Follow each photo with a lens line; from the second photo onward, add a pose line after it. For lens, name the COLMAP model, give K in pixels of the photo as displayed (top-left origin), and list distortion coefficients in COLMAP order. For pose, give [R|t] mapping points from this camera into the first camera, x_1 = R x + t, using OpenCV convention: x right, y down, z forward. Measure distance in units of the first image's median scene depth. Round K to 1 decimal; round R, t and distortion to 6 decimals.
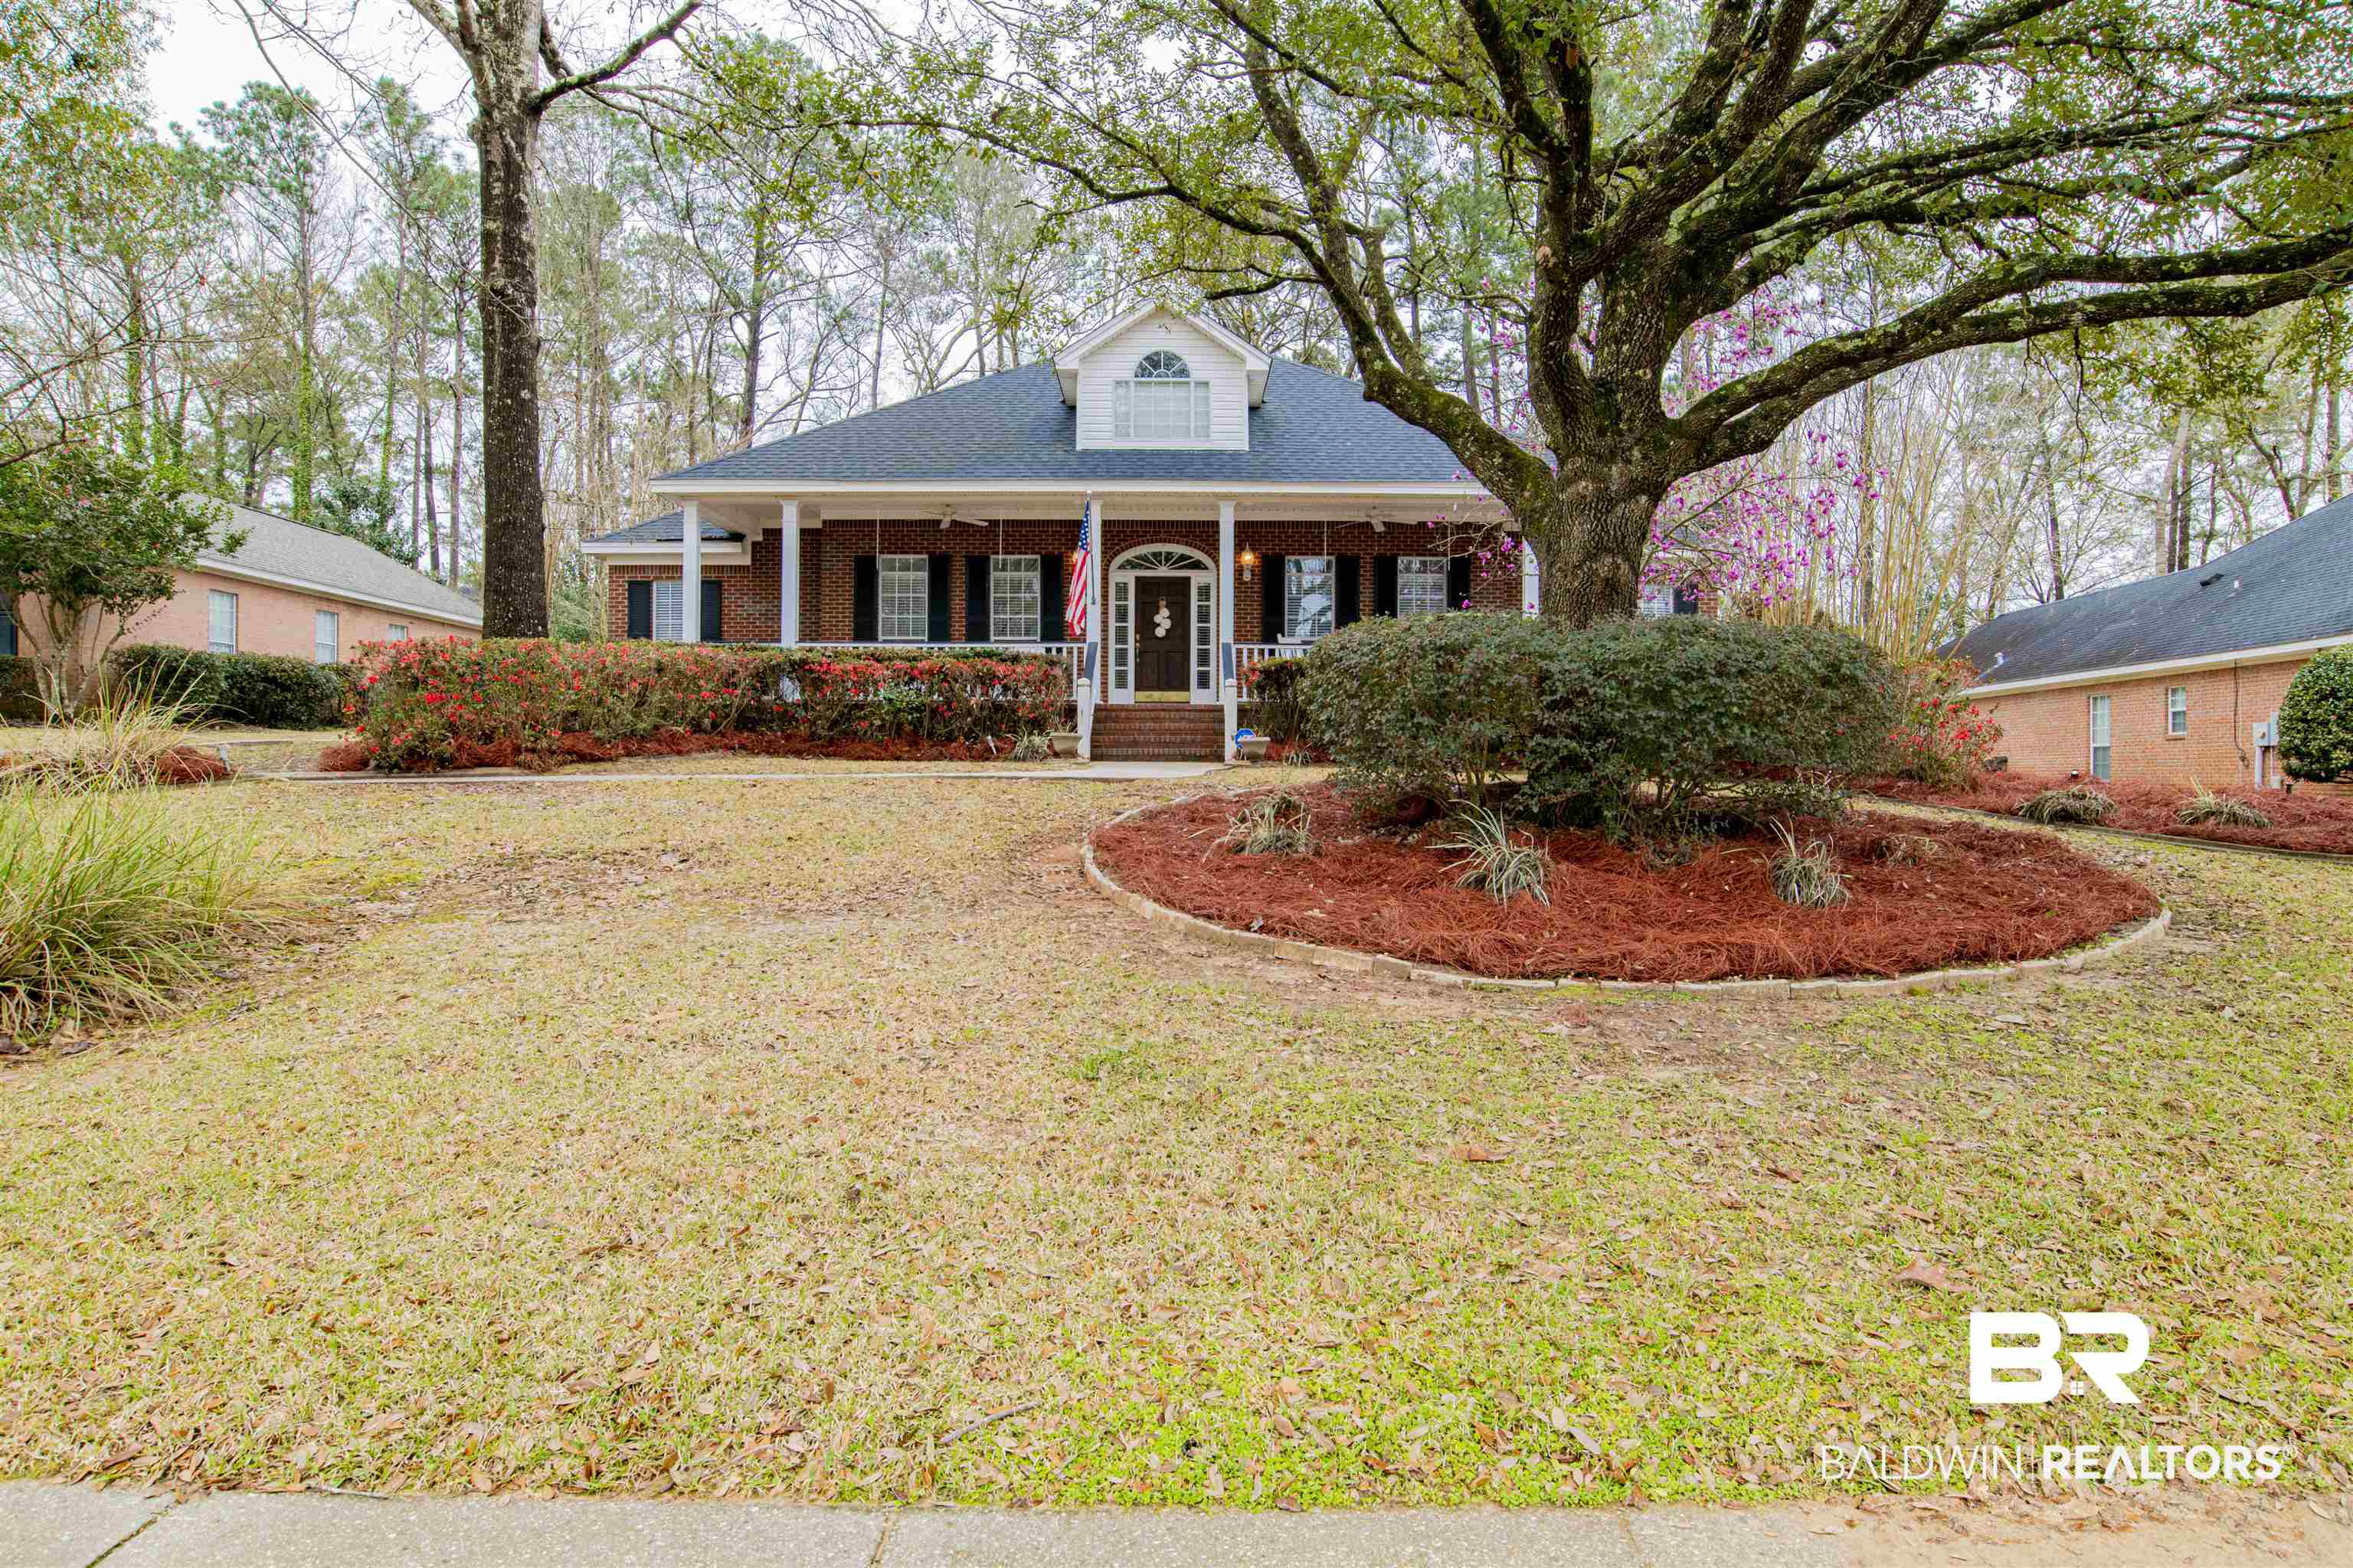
lens RADIAL K [[1326.7, 0, 1188.4], [0, 1326.7, 782.5], [0, 0, 1]] dist [-0.065098, 0.000548]
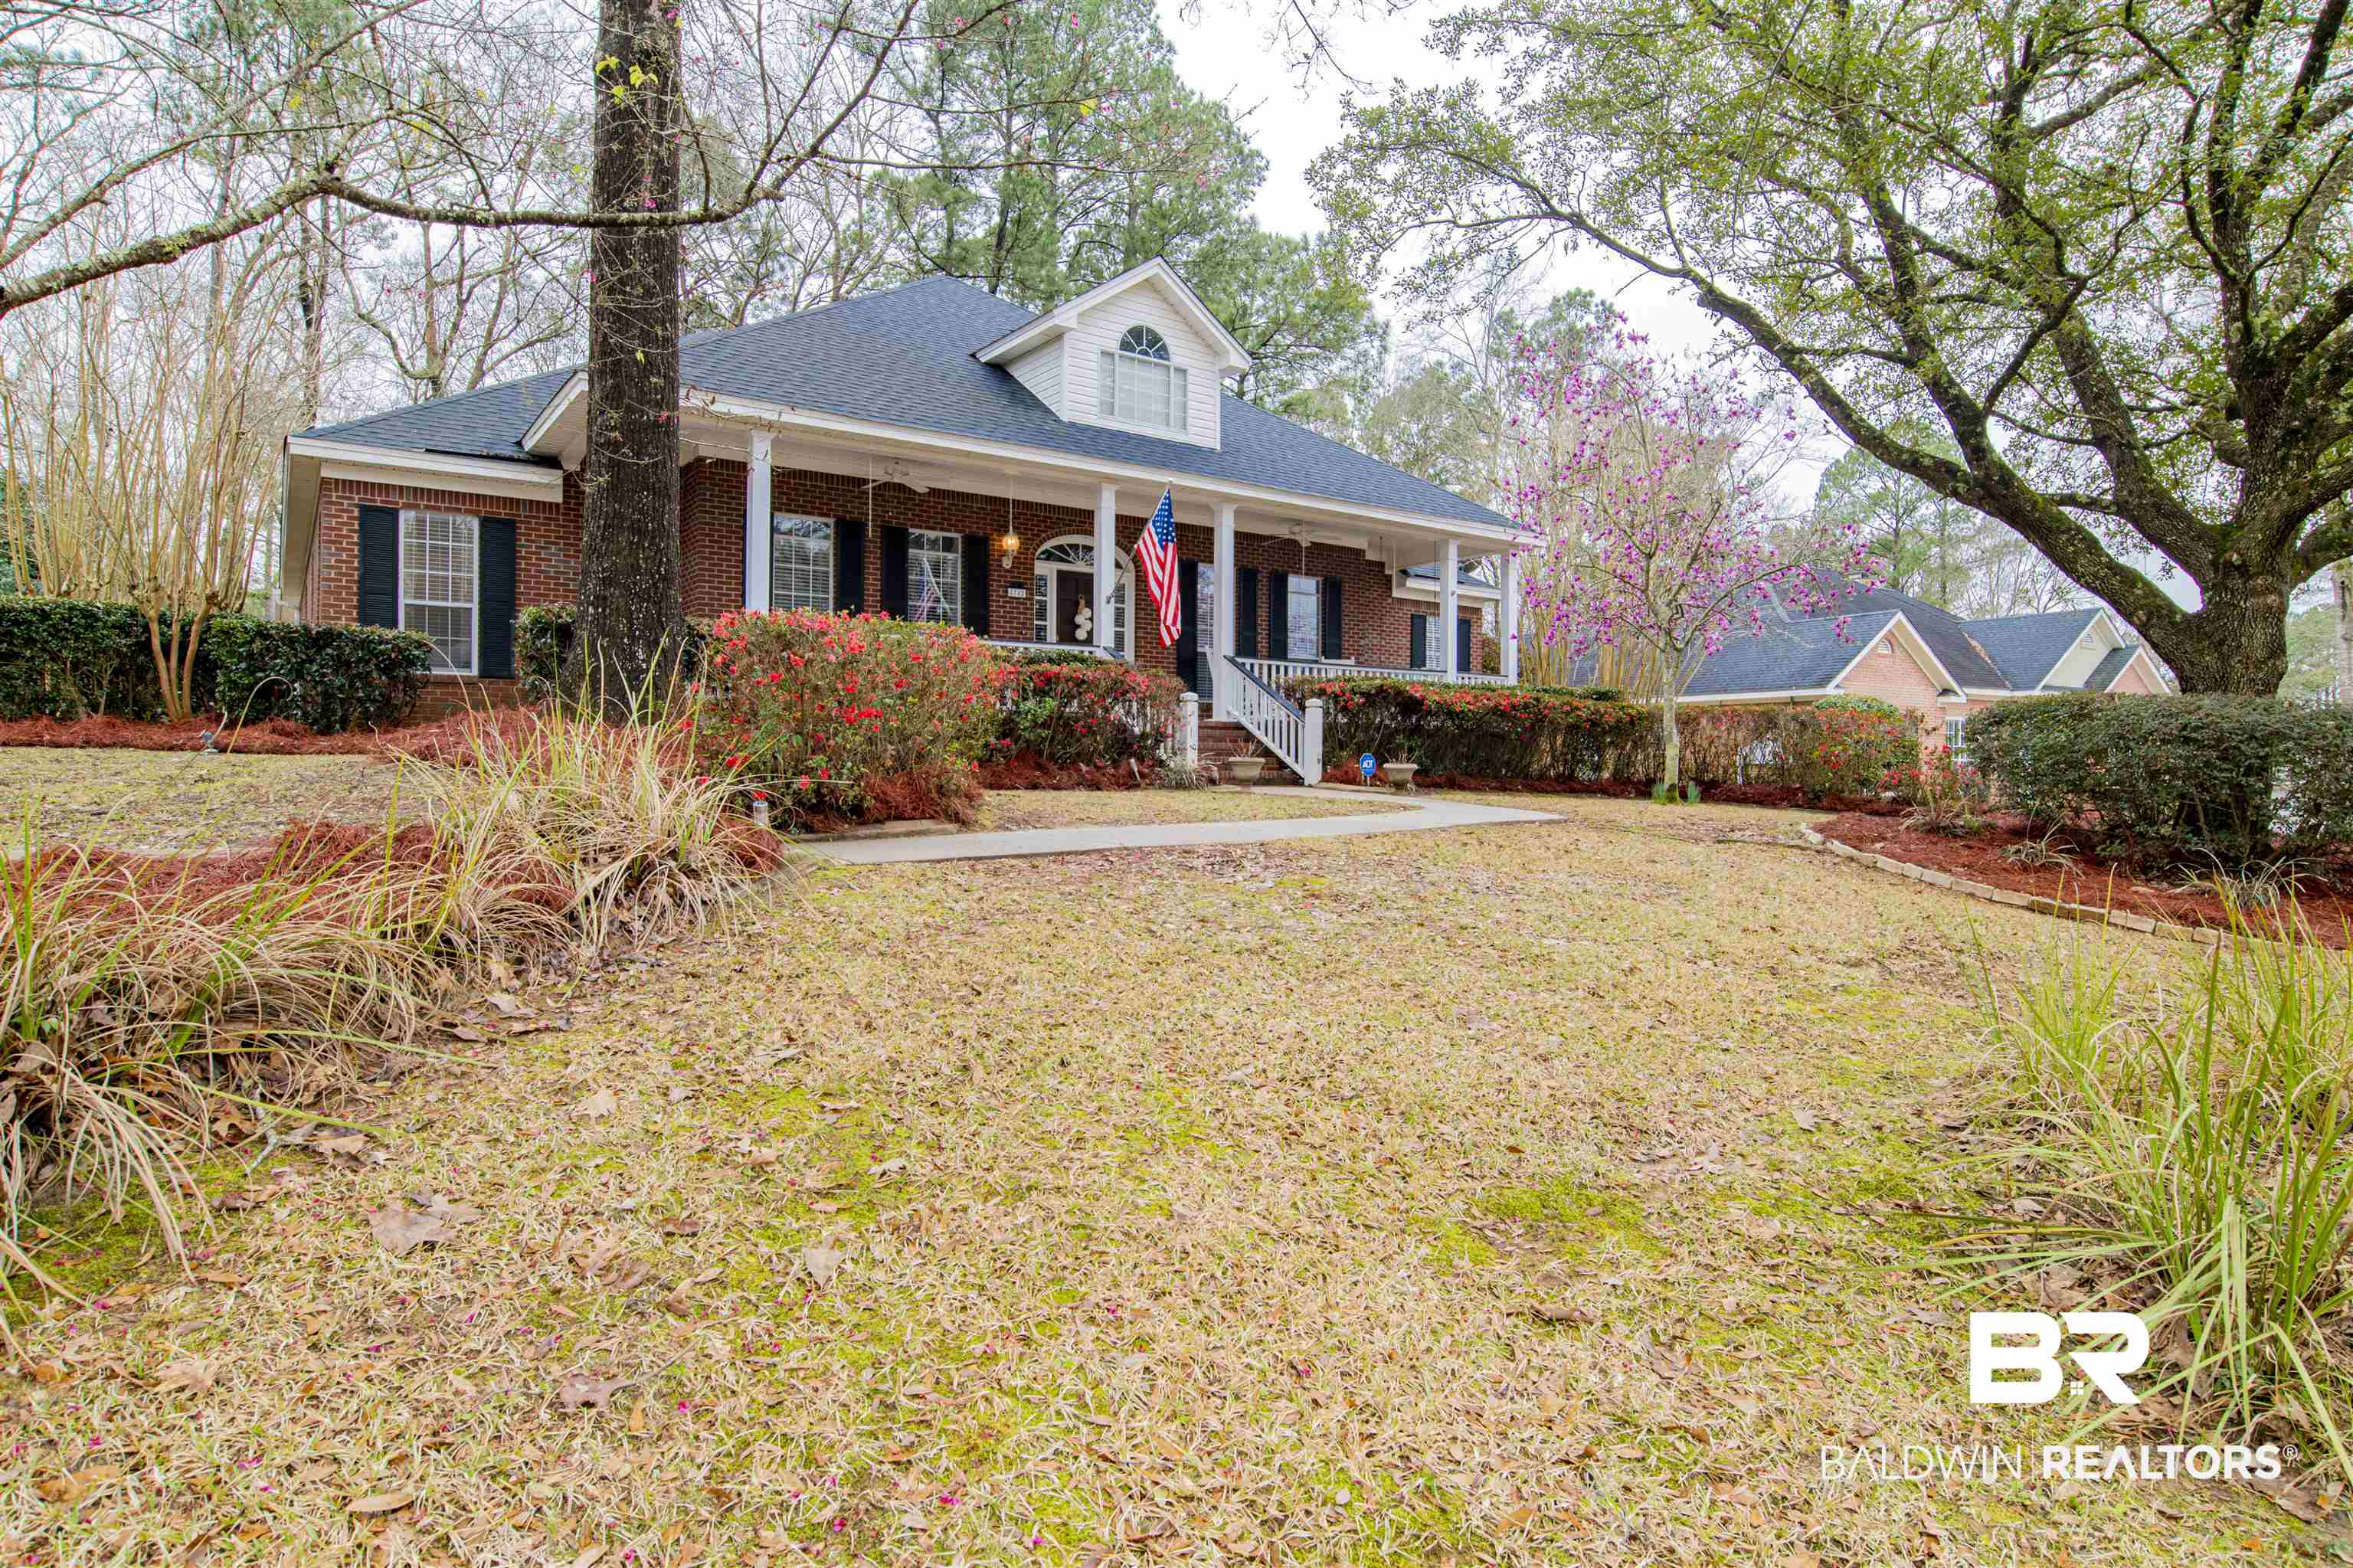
lens RADIAL K [[1326.6, 0, 1184.9], [0, 1326.6, 779.7], [0, 0, 1]] dist [-0.060356, 0.025809]
pose [[0.811373, -0.001548, 0.584527, -0.508566], [-0.003674, 0.999963, 0.007747, -0.023587], [-0.584517, -0.008434, 0.811337, 0.241872]]
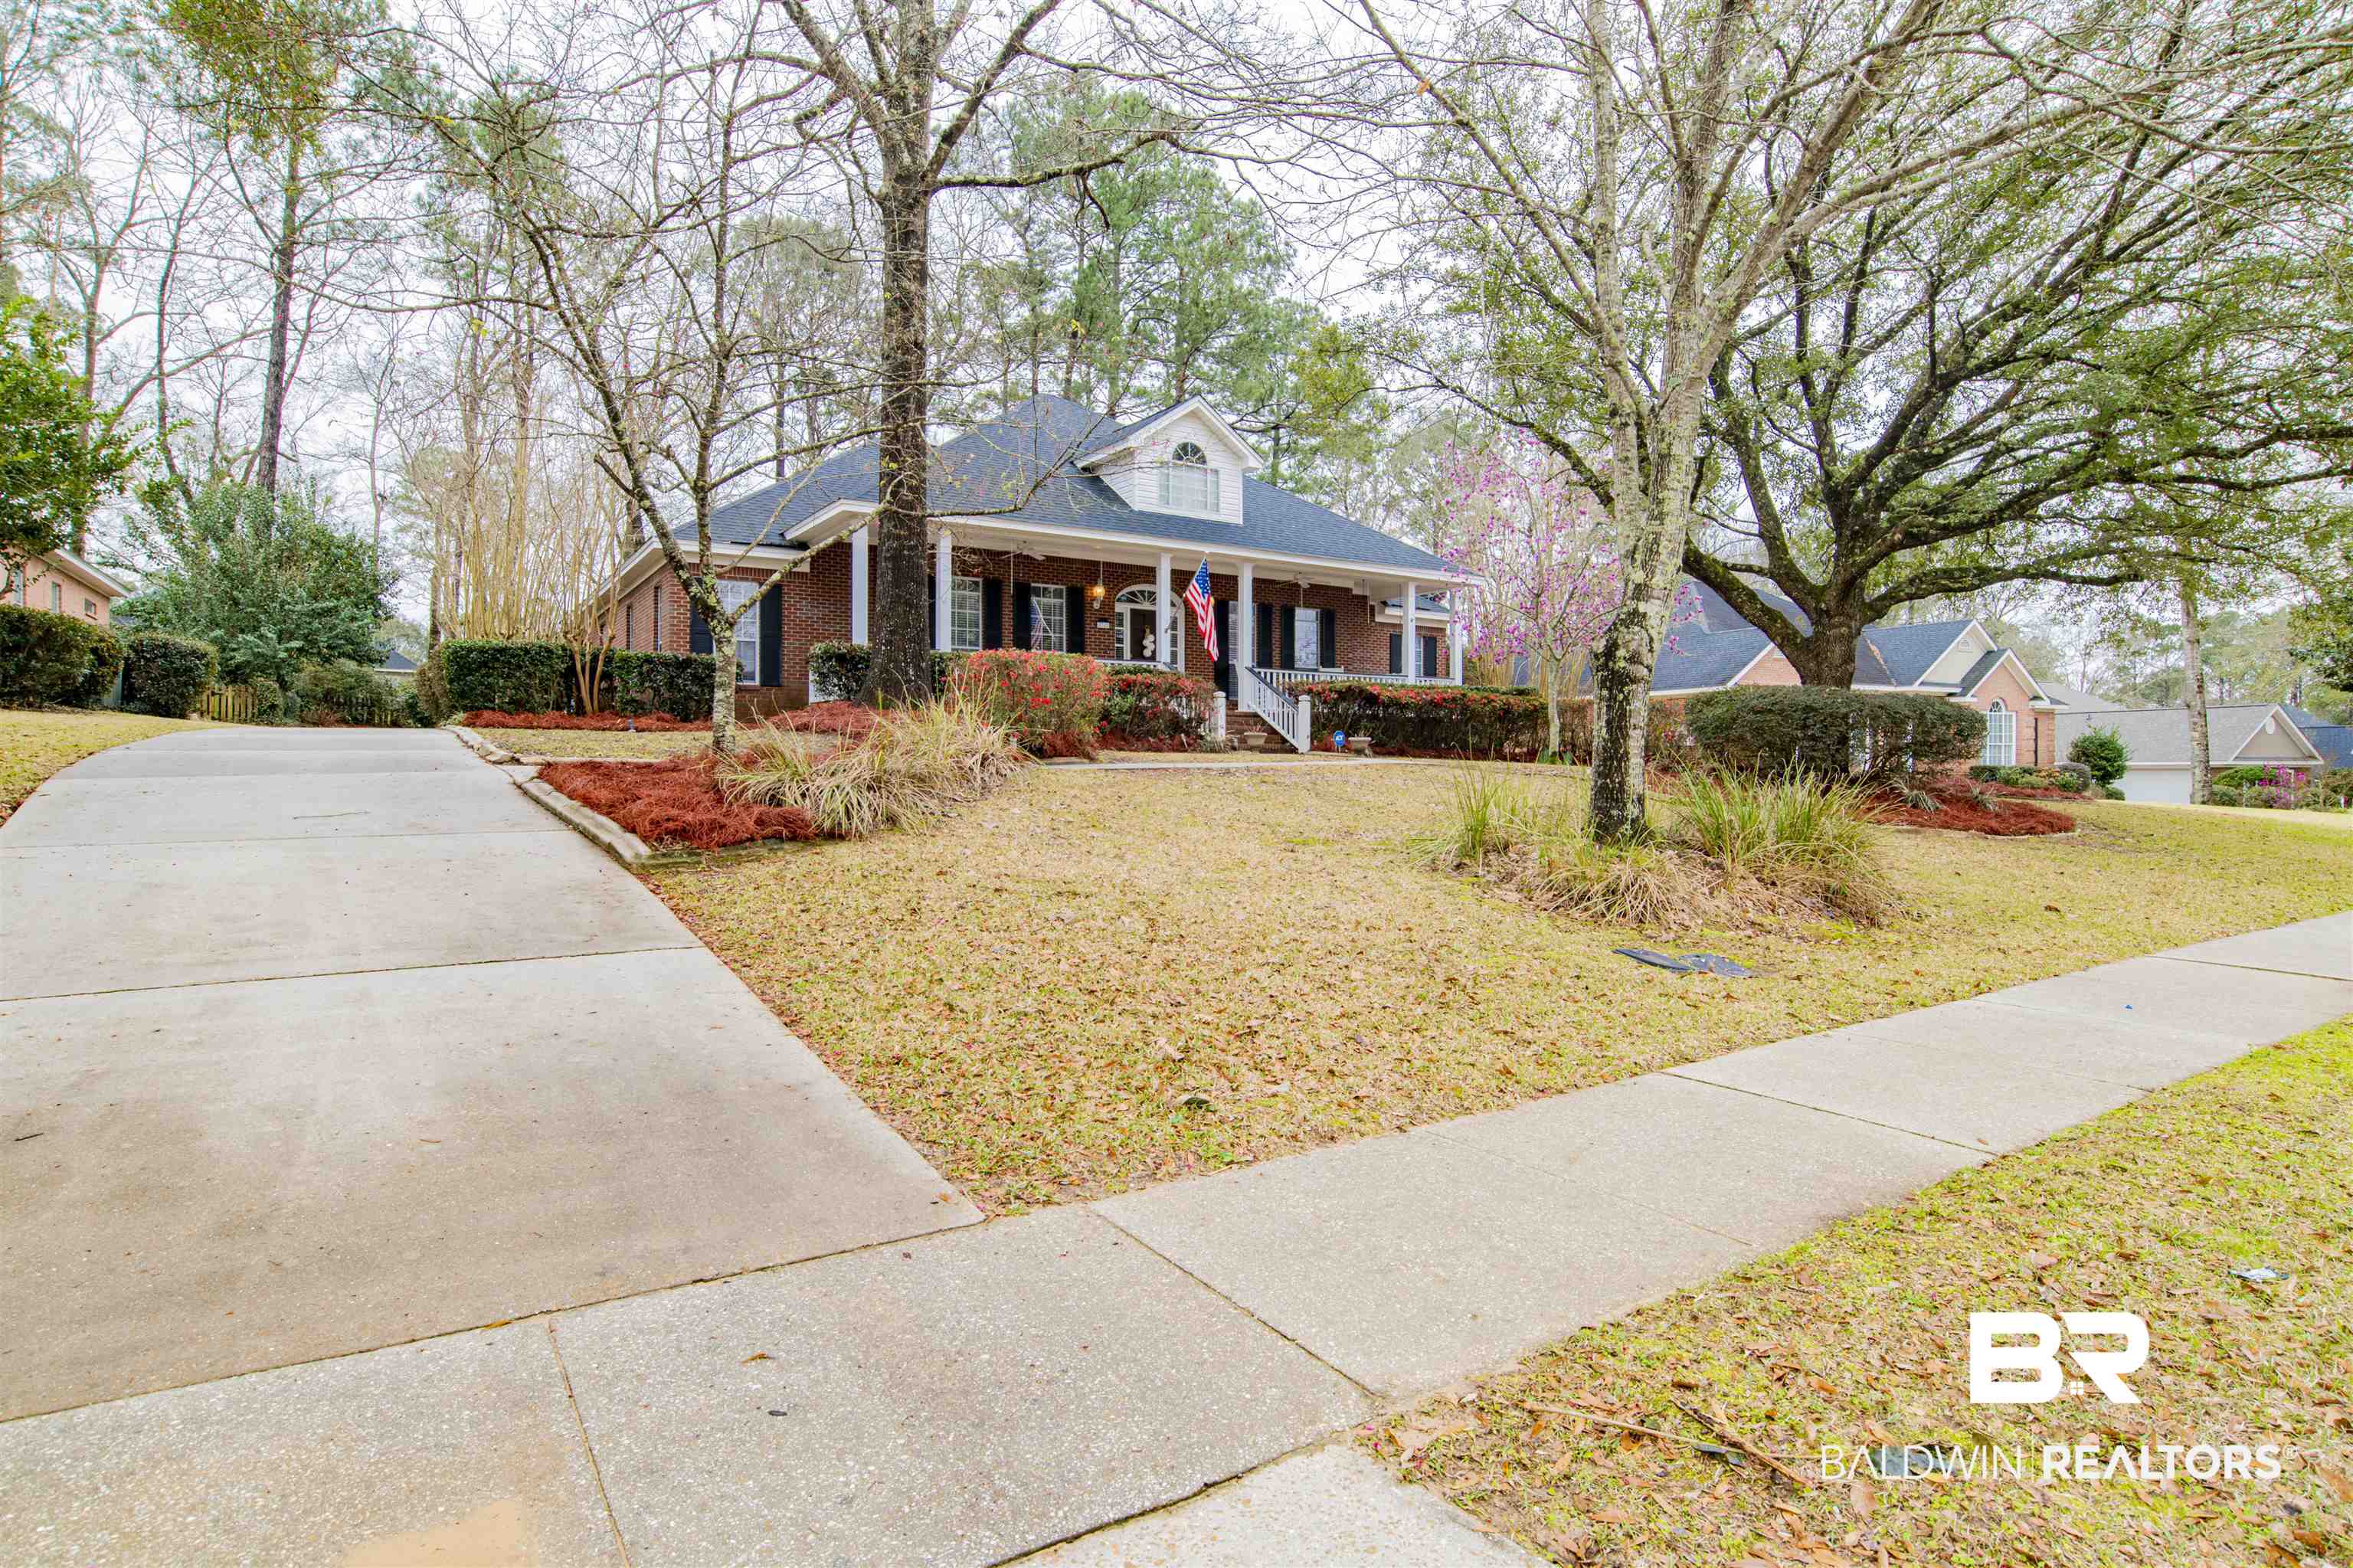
lens RADIAL K [[1266.7, 0, 1176.5], [0, 1266.7, 784.0], [0, 0, 1]] dist [-0.061202, 0.021872]
pose [[0.839126, -0.008106, 0.543877, -0.697047], [0.003610, 0.999950, 0.009334, 0.002475], [-0.543925, -0.005869, 0.839113, -0.051747]]
